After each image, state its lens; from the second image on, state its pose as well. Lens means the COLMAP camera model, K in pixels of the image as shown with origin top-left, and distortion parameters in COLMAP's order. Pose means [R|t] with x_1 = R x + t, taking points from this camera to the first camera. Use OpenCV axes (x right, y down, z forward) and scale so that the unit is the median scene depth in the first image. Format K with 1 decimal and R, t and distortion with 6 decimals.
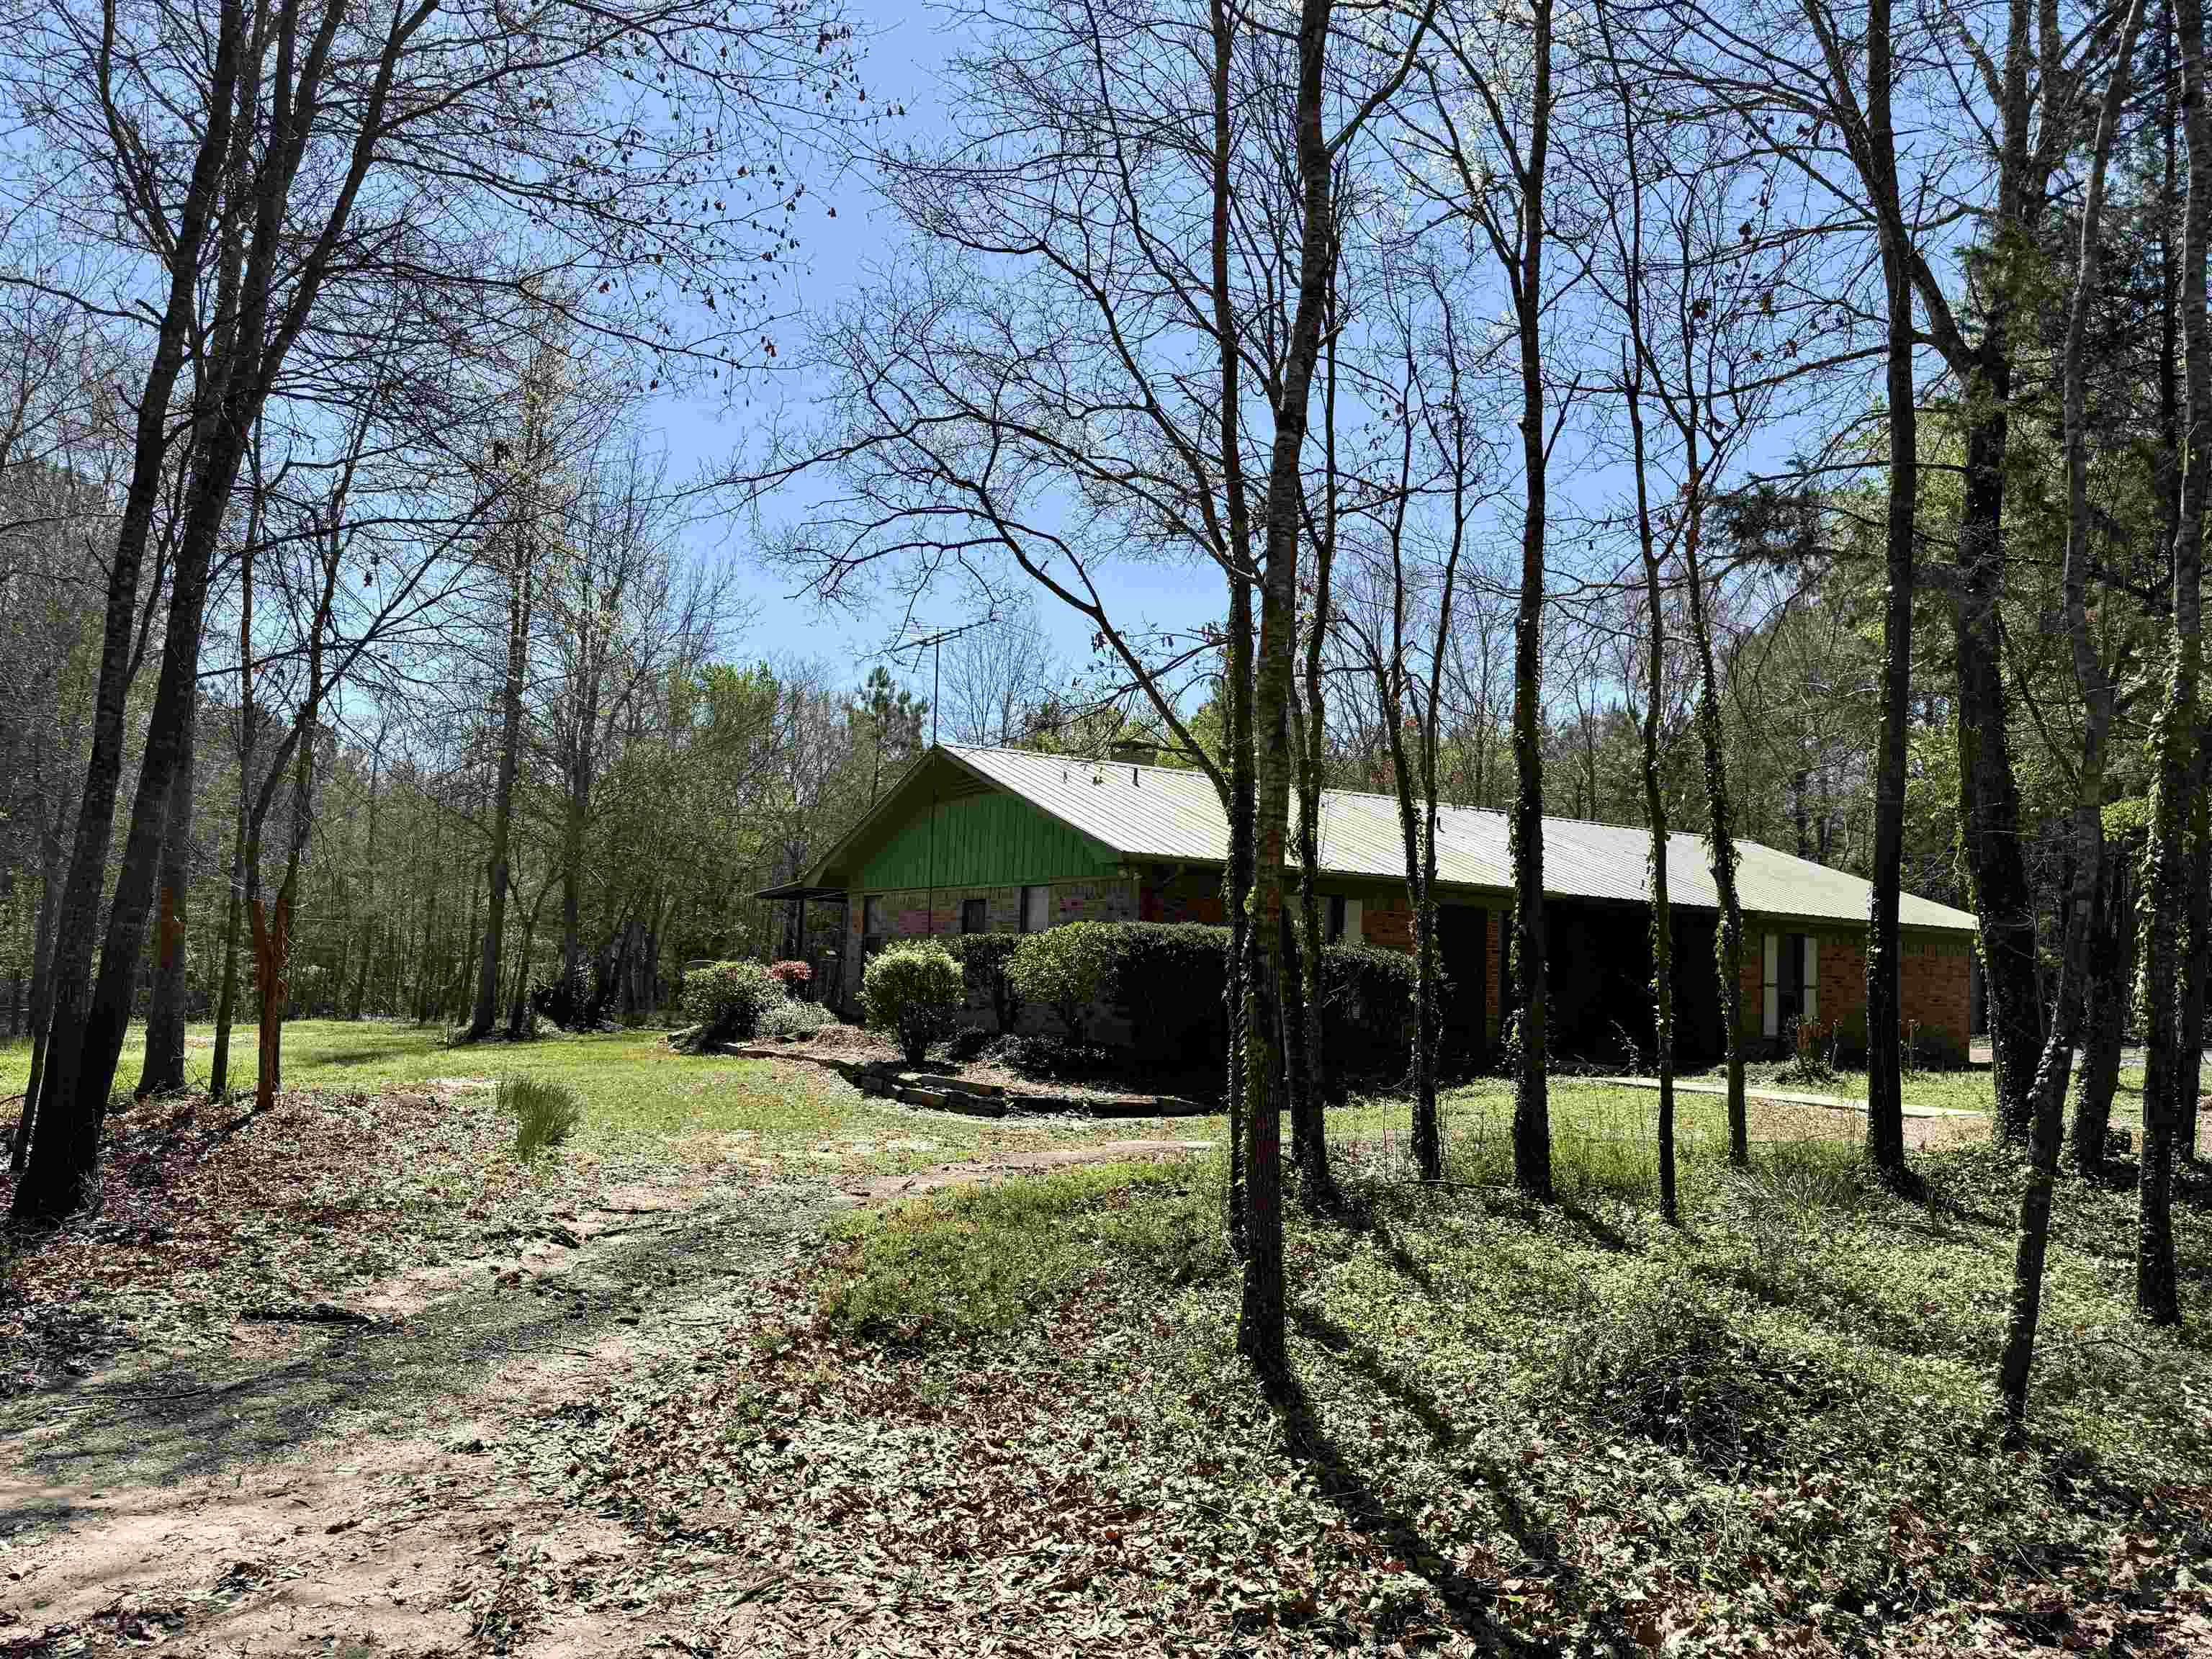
lens RADIAL K [[1541.0, 0, 1105.5], [0, 1541.0, 827.9], [0, 0, 1]] dist [0.062906, 0.000214]
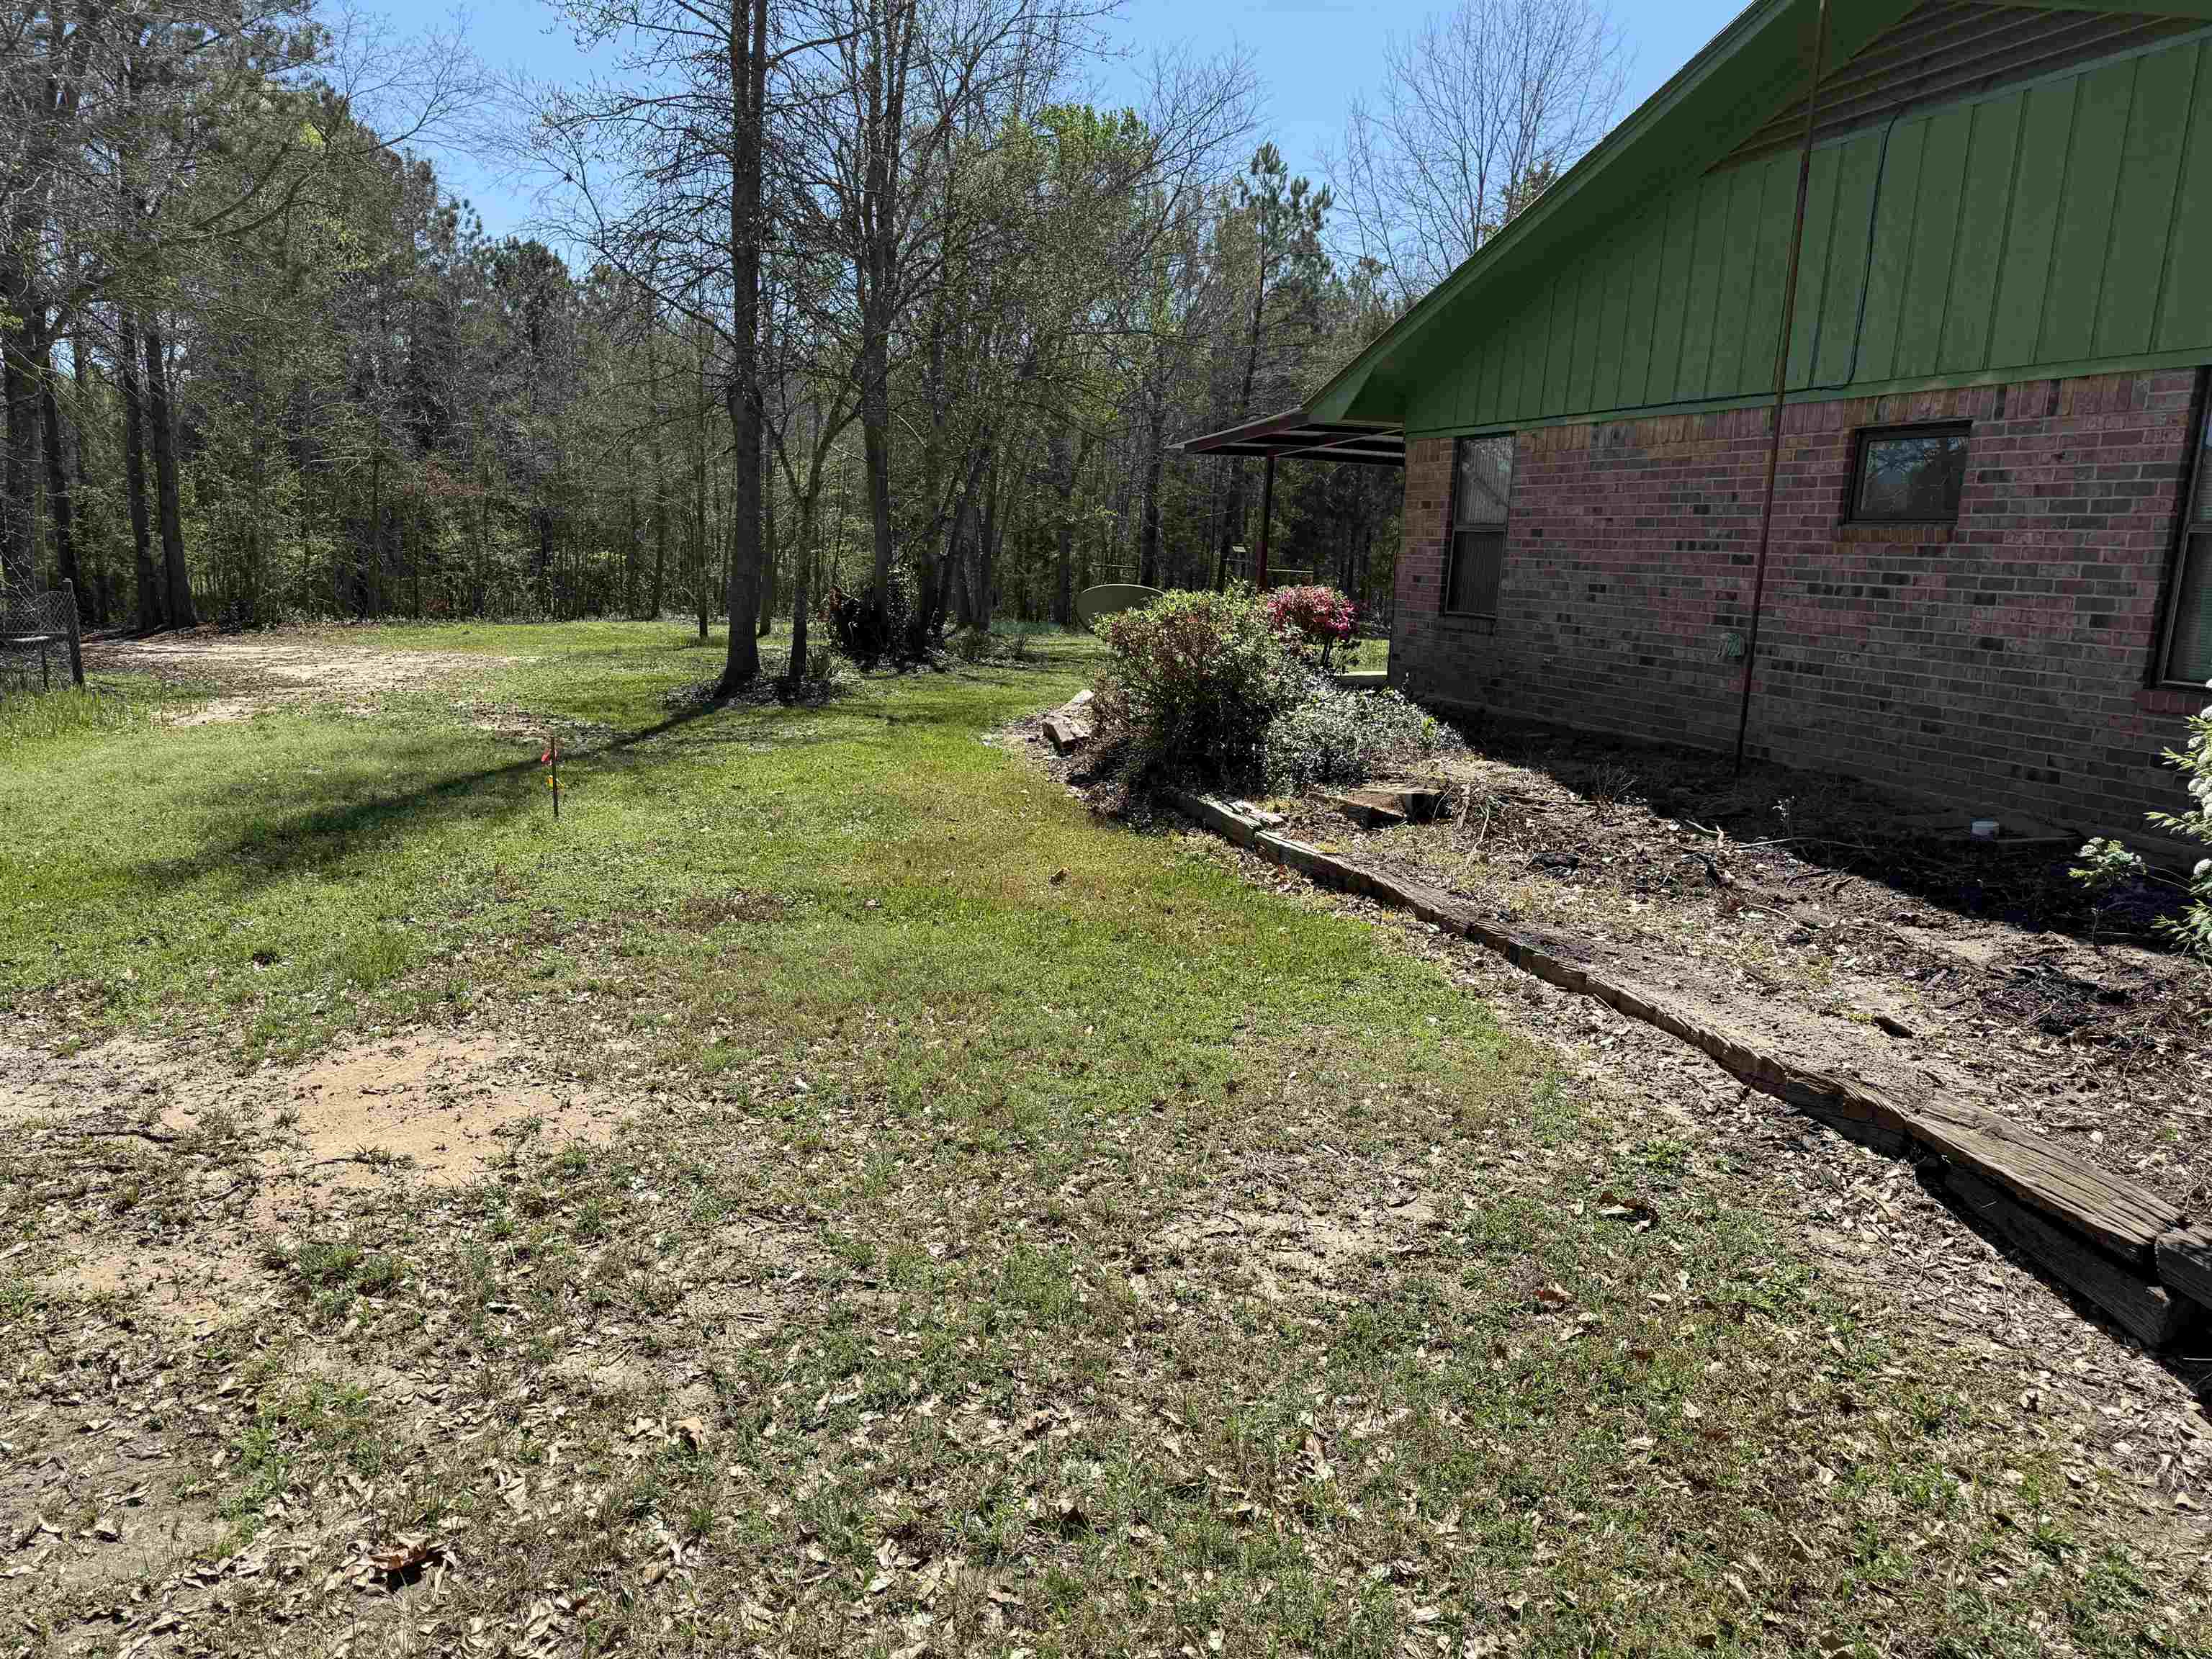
lens RADIAL K [[1541.0, 0, 1105.3], [0, 1541.0, 831.0], [0, 0, 1]] dist [0.062906, 0.000214]
pose [[0.978759, 0.037348, -0.201585, -0.121587], [0.018361, 0.963346, 0.267632, 0.023848], [0.204191, -0.265649, 0.942198, 0.392510]]
